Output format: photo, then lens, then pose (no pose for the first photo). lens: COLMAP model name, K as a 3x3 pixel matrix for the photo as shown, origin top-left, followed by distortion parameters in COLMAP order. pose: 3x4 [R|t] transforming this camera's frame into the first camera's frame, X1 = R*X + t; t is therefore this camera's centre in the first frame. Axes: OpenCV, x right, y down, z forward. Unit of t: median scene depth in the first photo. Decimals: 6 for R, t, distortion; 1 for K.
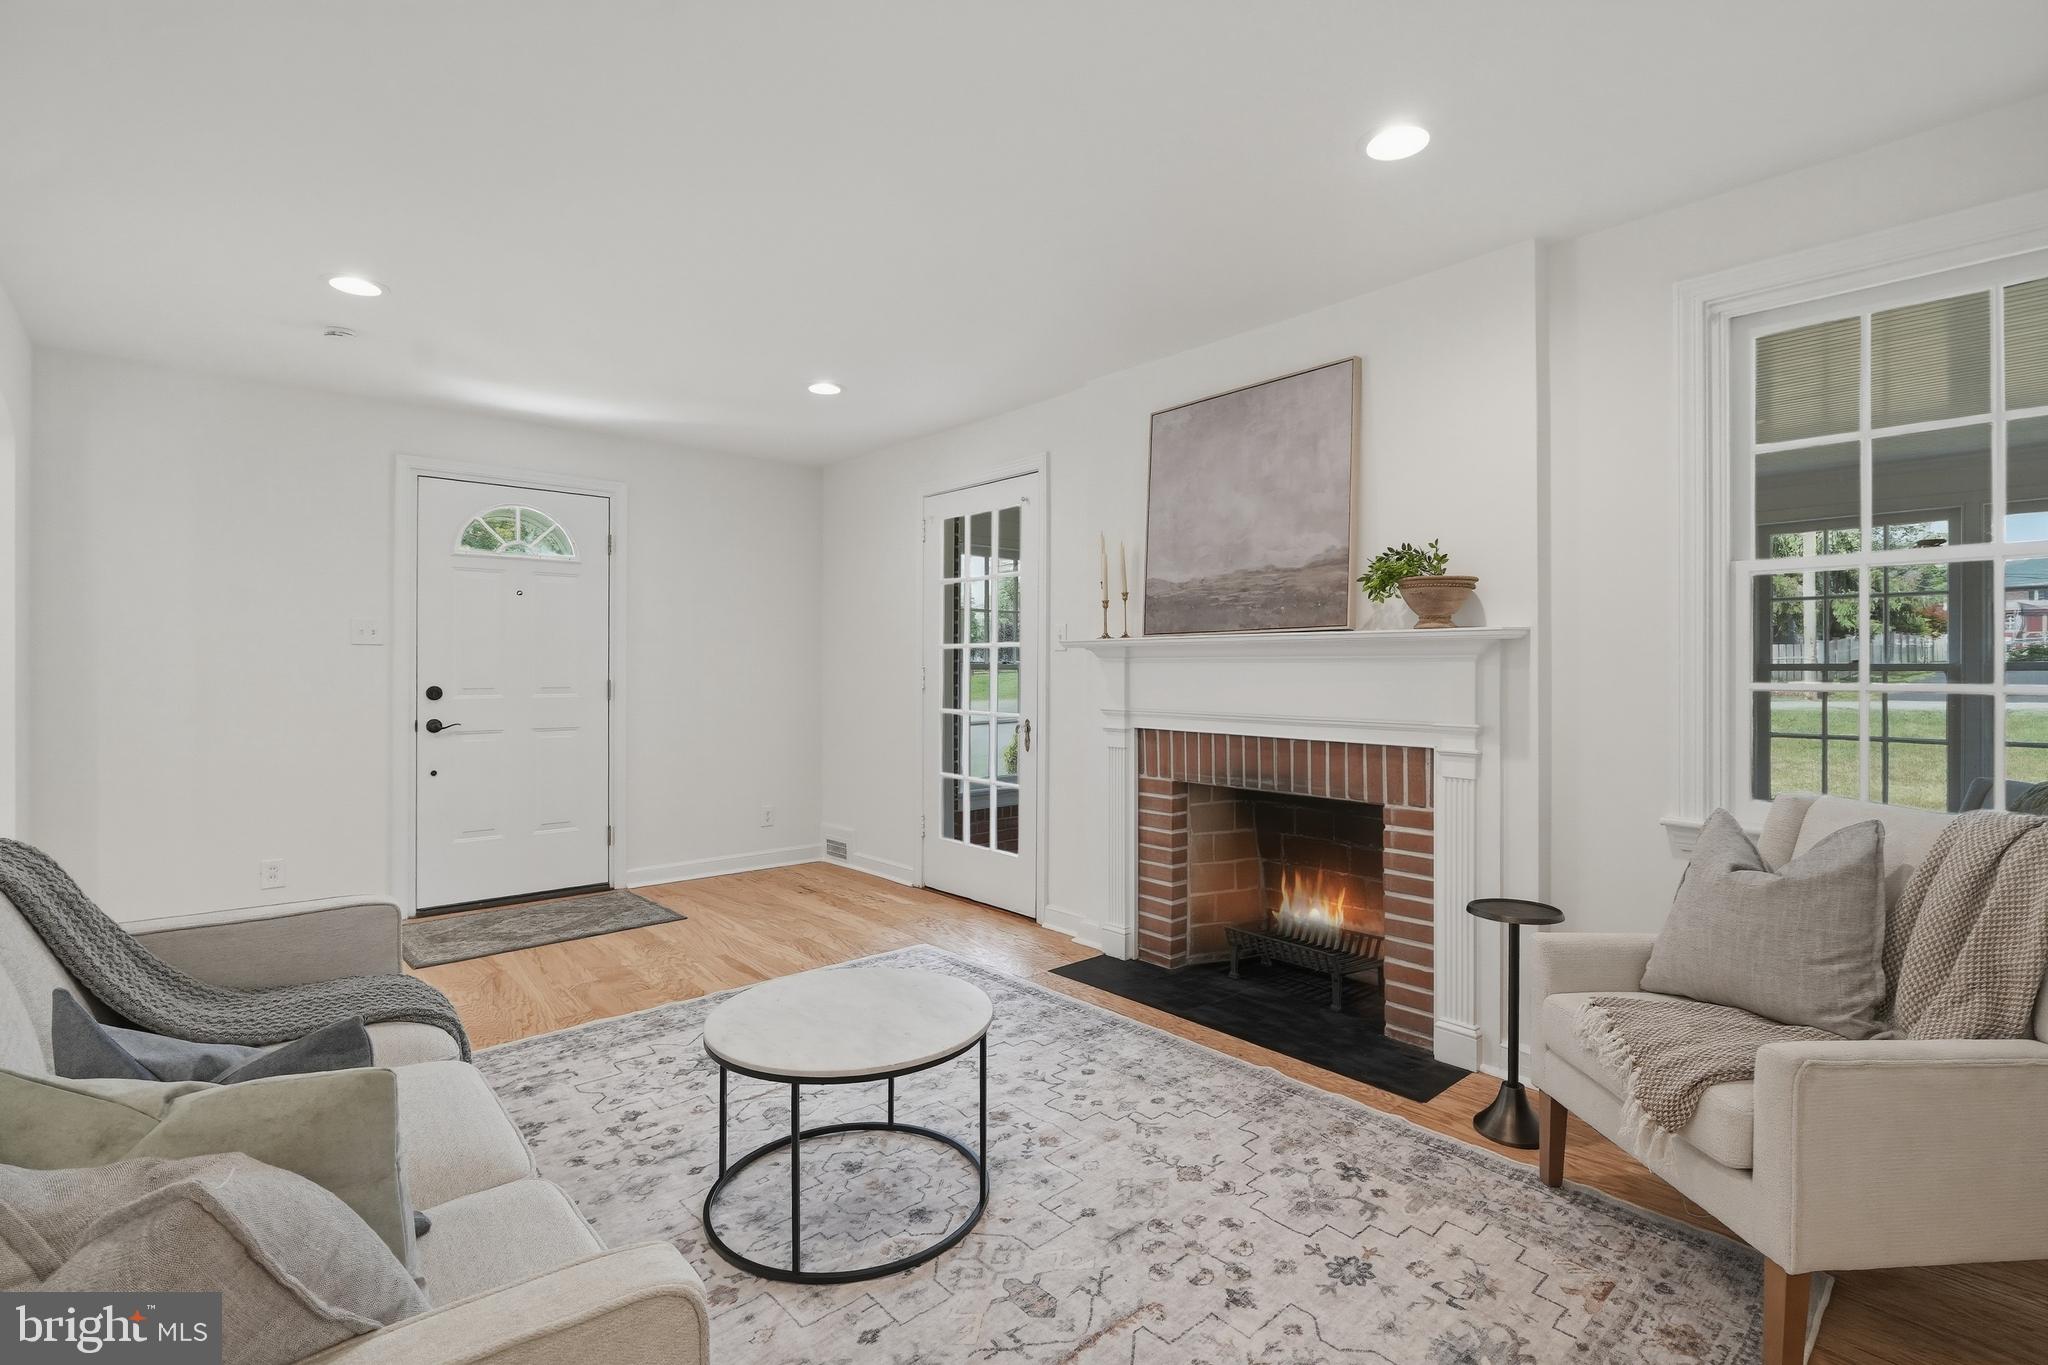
lens RADIAL K [[934.3, 0, 1017.8], [0, 934.3, 672.7], [0, 0, 1]] dist [-0.003797, 0.002805]
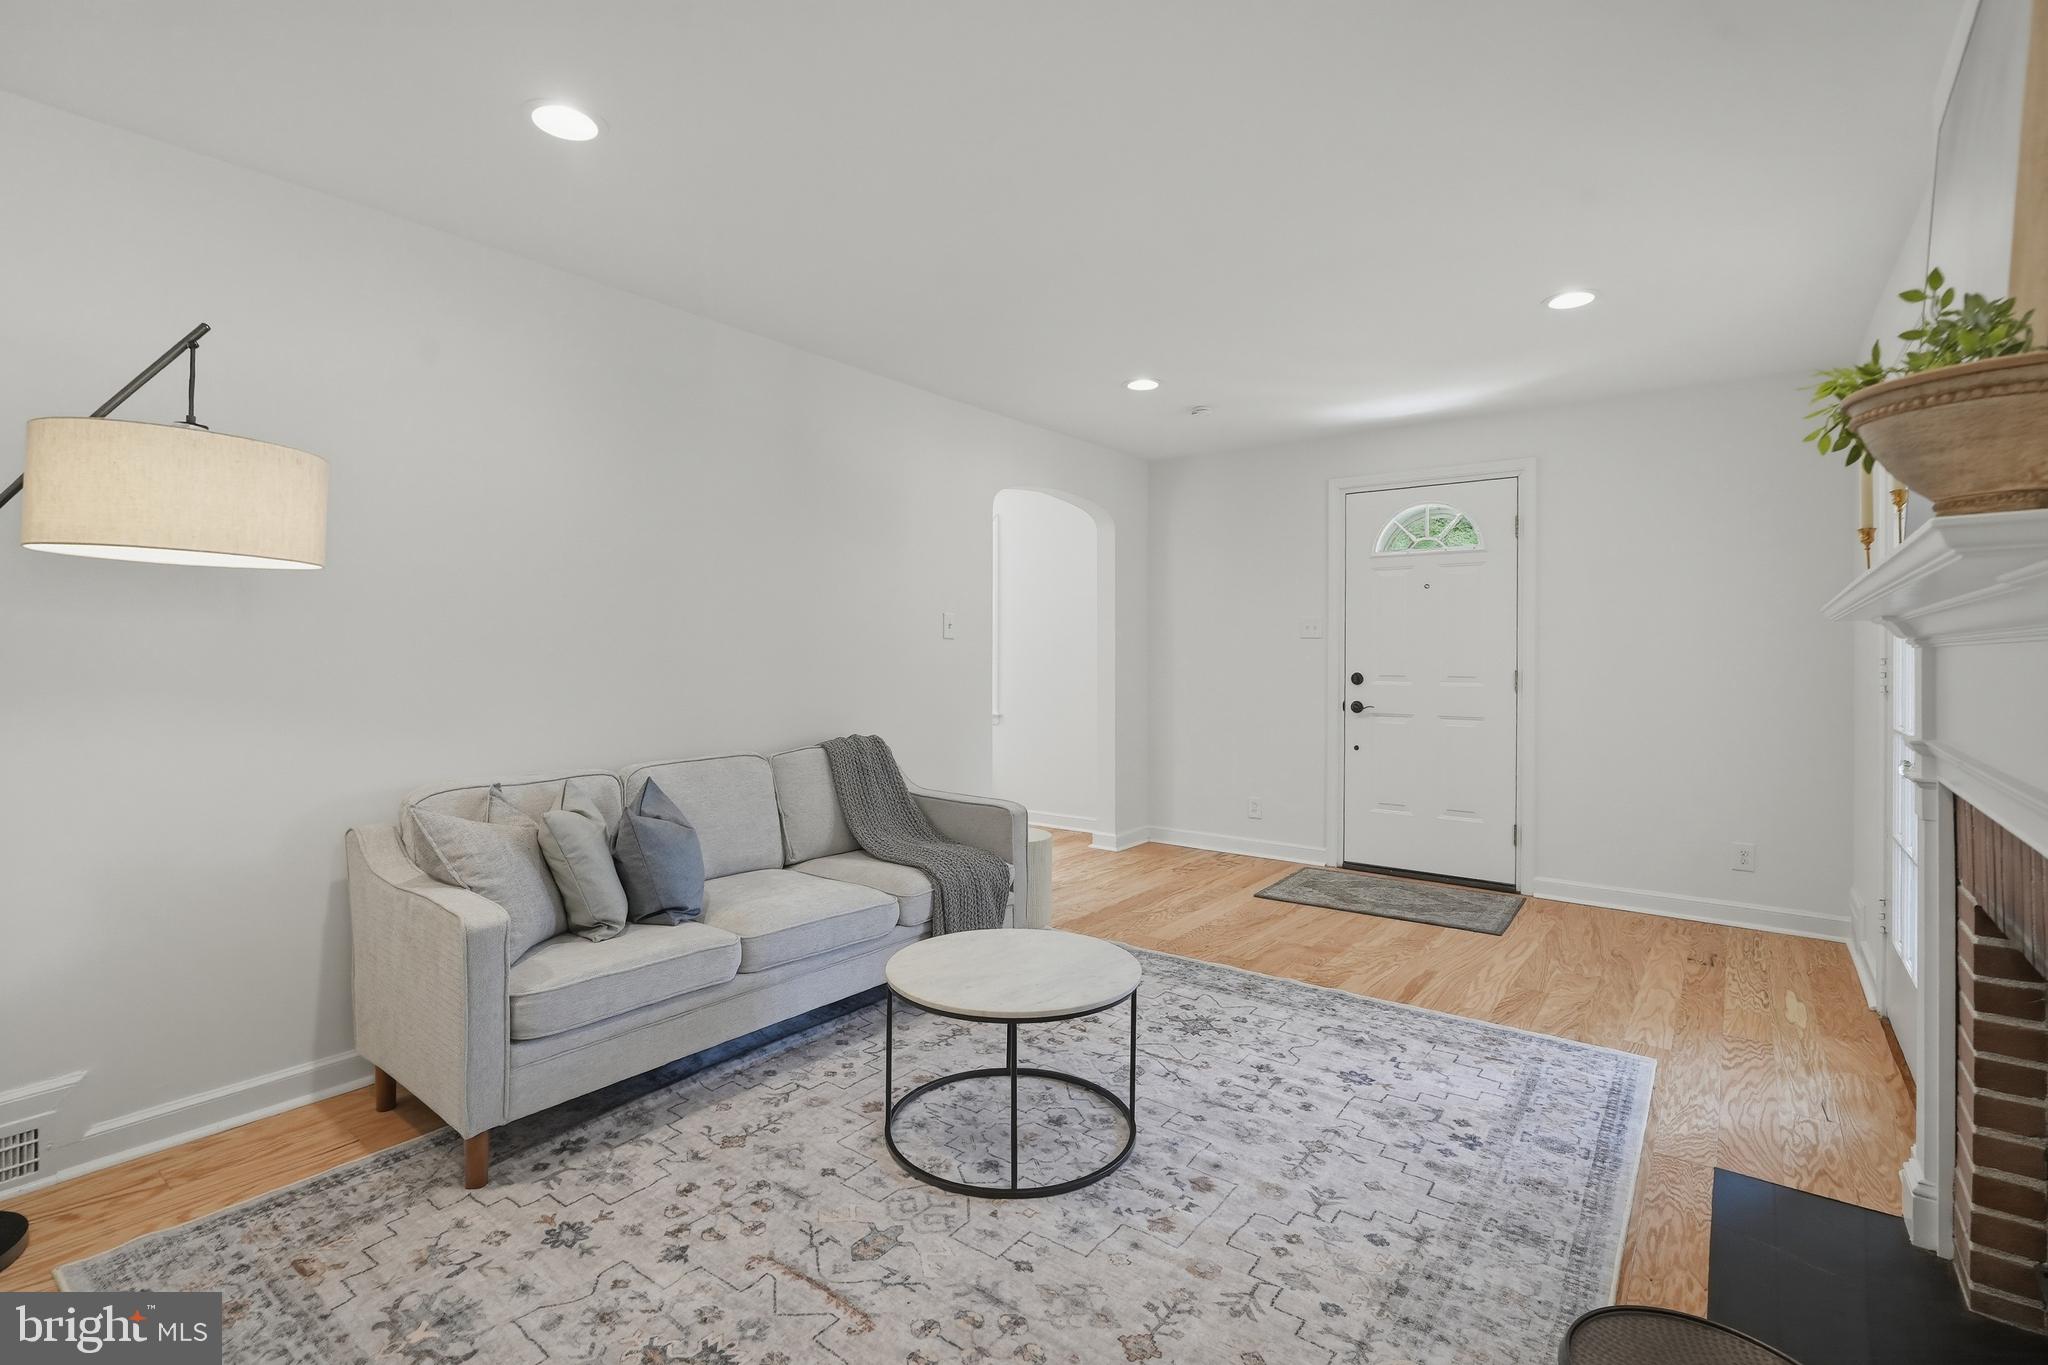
lens RADIAL K [[934.3, 0, 1043.2], [0, 934.3, 670.1], [0, 0, 1]] dist [-0.003797, 0.002805]
pose [[0.209178, 0.015400, -0.977756, 0.621241], [-0.008030, 0.999869, 0.014030, -0.002844], [0.977845, 0.004917, 0.209274, 0.546087]]
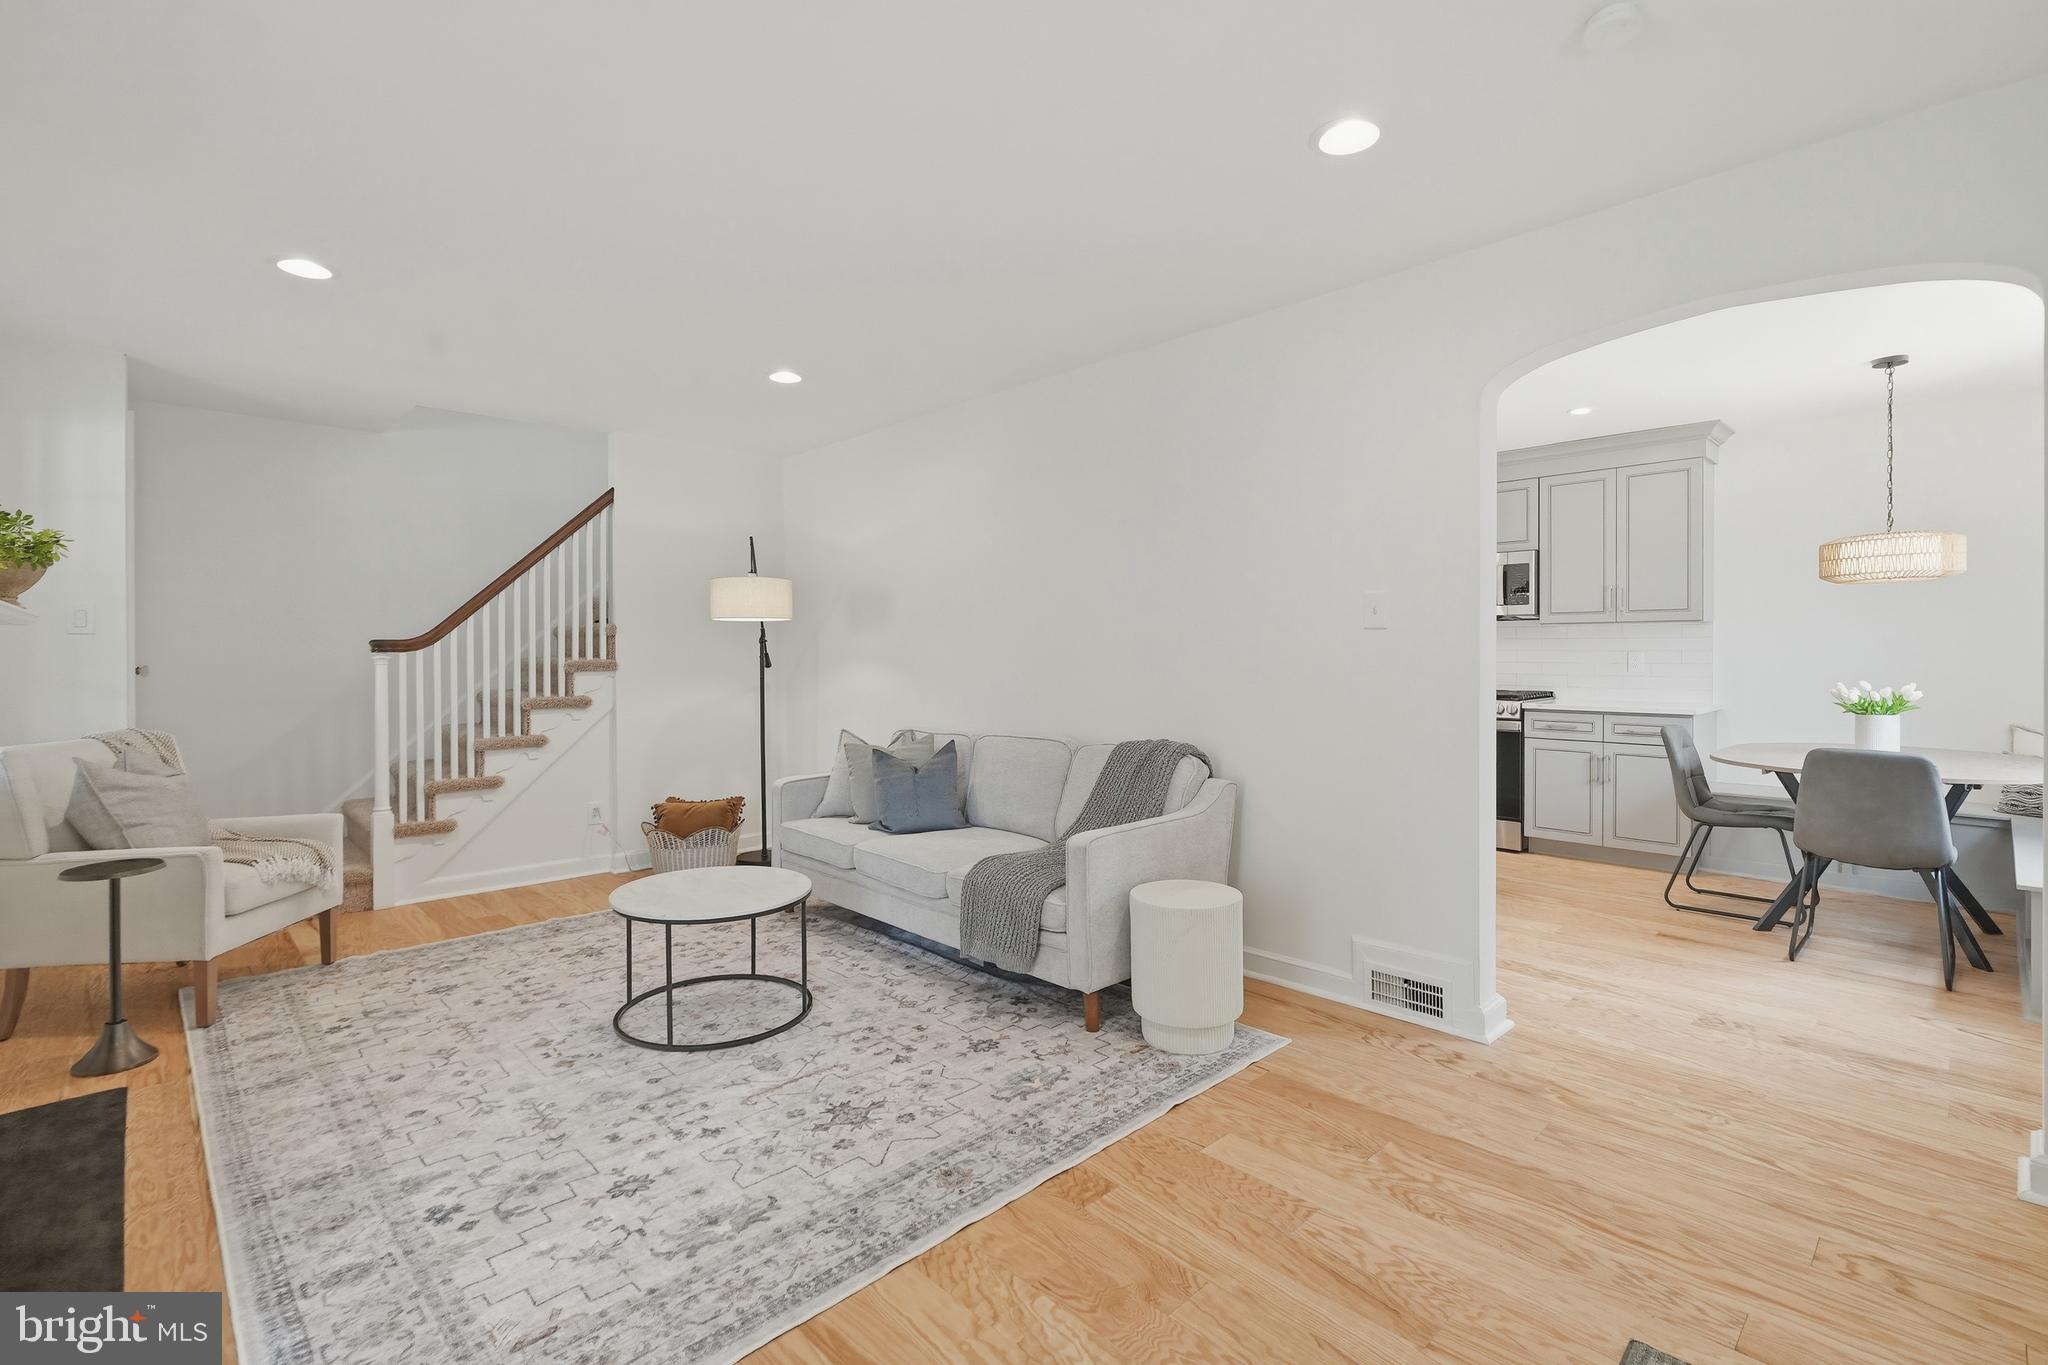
lens RADIAL K [[934.3, 0, 1015.5], [0, 934.3, 678.5], [0, 0, 1]] dist [-0.003797, 0.002805]
pose [[-0.999307, 0.002911, -0.037107, -0.409280], [0.001811, 0.999559, 0.029636, -0.007011], [0.037177, 0.029548, -0.998872, 1.688534]]
